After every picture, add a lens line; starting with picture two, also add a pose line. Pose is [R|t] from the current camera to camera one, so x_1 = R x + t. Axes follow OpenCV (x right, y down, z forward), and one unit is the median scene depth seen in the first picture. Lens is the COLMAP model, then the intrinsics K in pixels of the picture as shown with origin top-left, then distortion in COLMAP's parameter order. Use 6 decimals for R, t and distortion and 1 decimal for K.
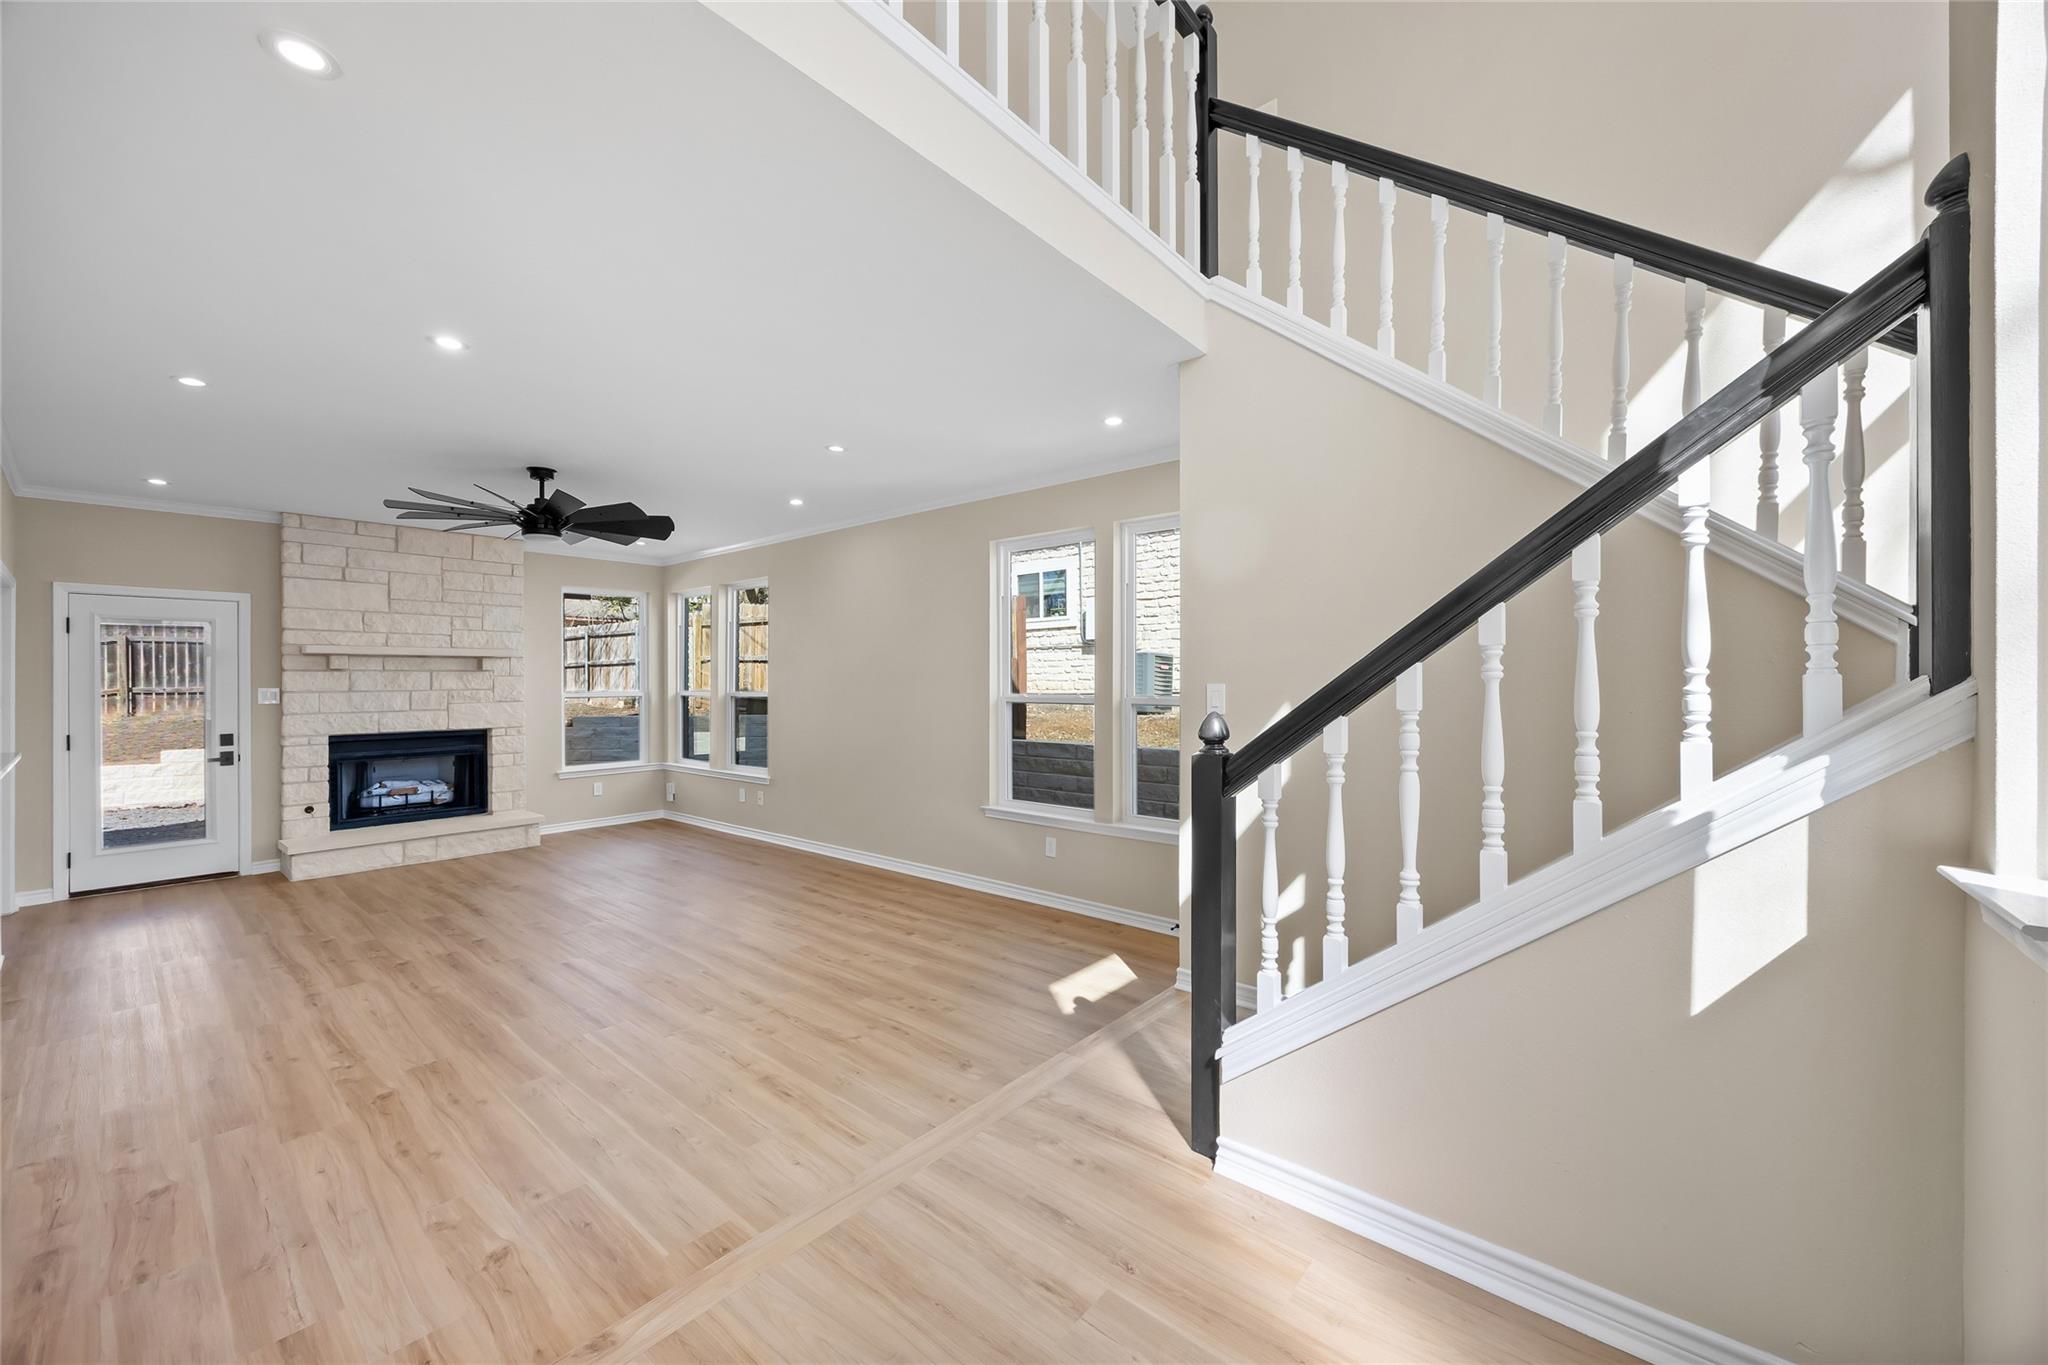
lens RADIAL K [[783.2, 0, 1024.0], [0, 783.2, 682.5], [0, 0, 1]] dist [-0.001018, 0.000092]
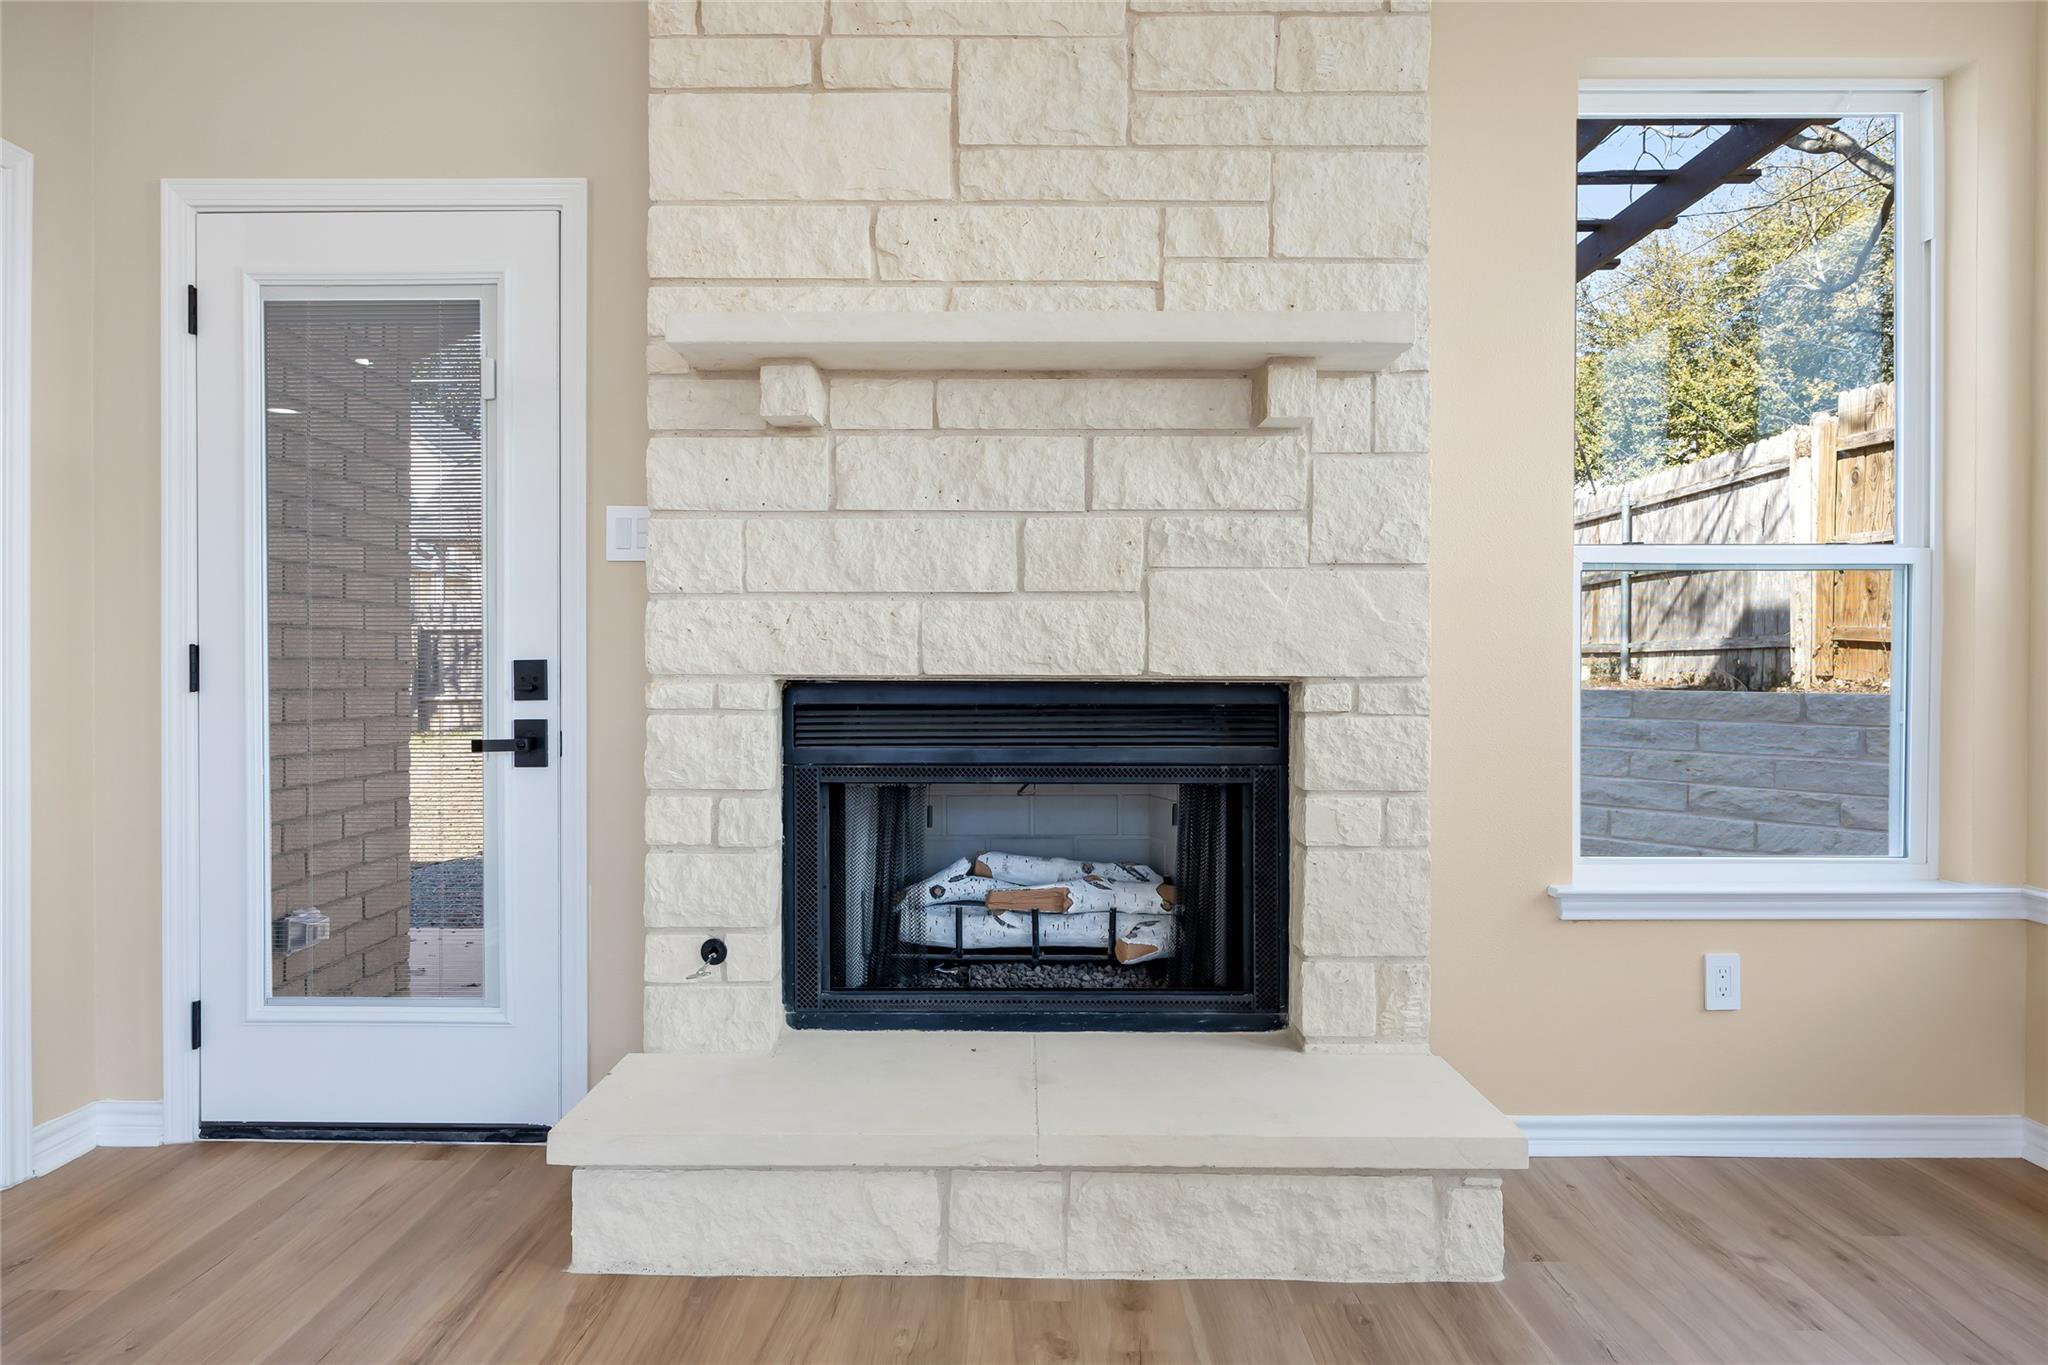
lens RADIAL K [[1135.8, 0, 1012.8], [0, 1135.8, 670.8], [0, 0, 1]] dist [0.005902, 0.001100]
pose [[0.632216, 0.010374, -0.774723, -0.509534], [-0.005508, 0.999945, 0.008896, 0.057923], [0.774773, -0.001357, 0.632238, 0.775958]]
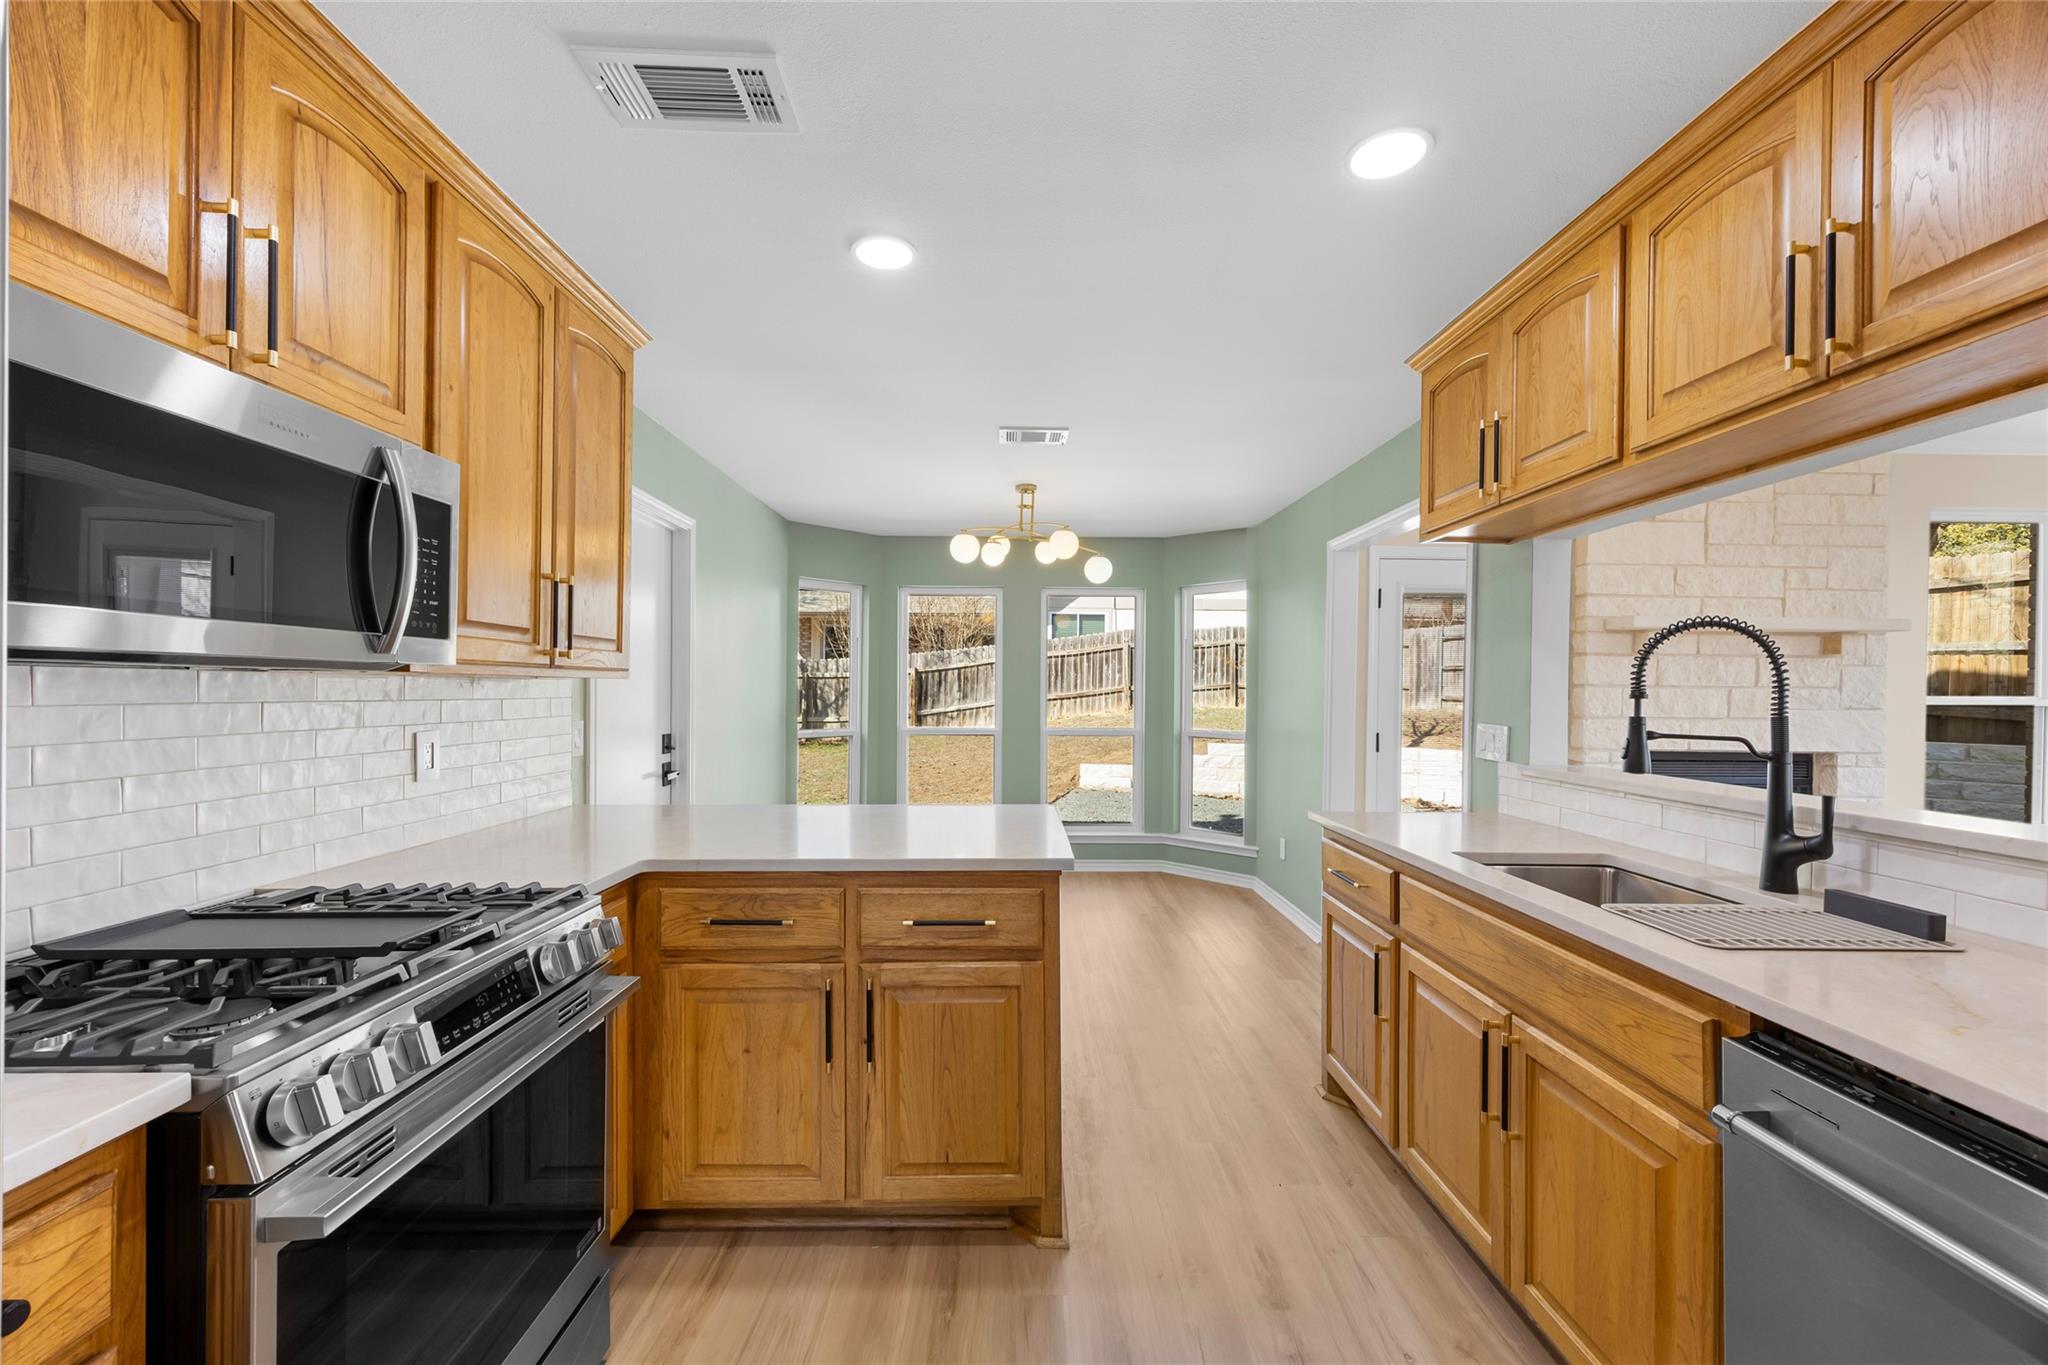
lens RADIAL K [[817.2, 0, 1022.1], [0, 817.2, 694.5], [0, 0, 1]] dist [0.001186, 0.000012]
pose [[0.647321, 0.019201, -0.761976, -0.654252], [-0.015658, 0.999807, 0.011893, 0.017853], [0.762057, 0.004232, 0.647496, 0.131296]]
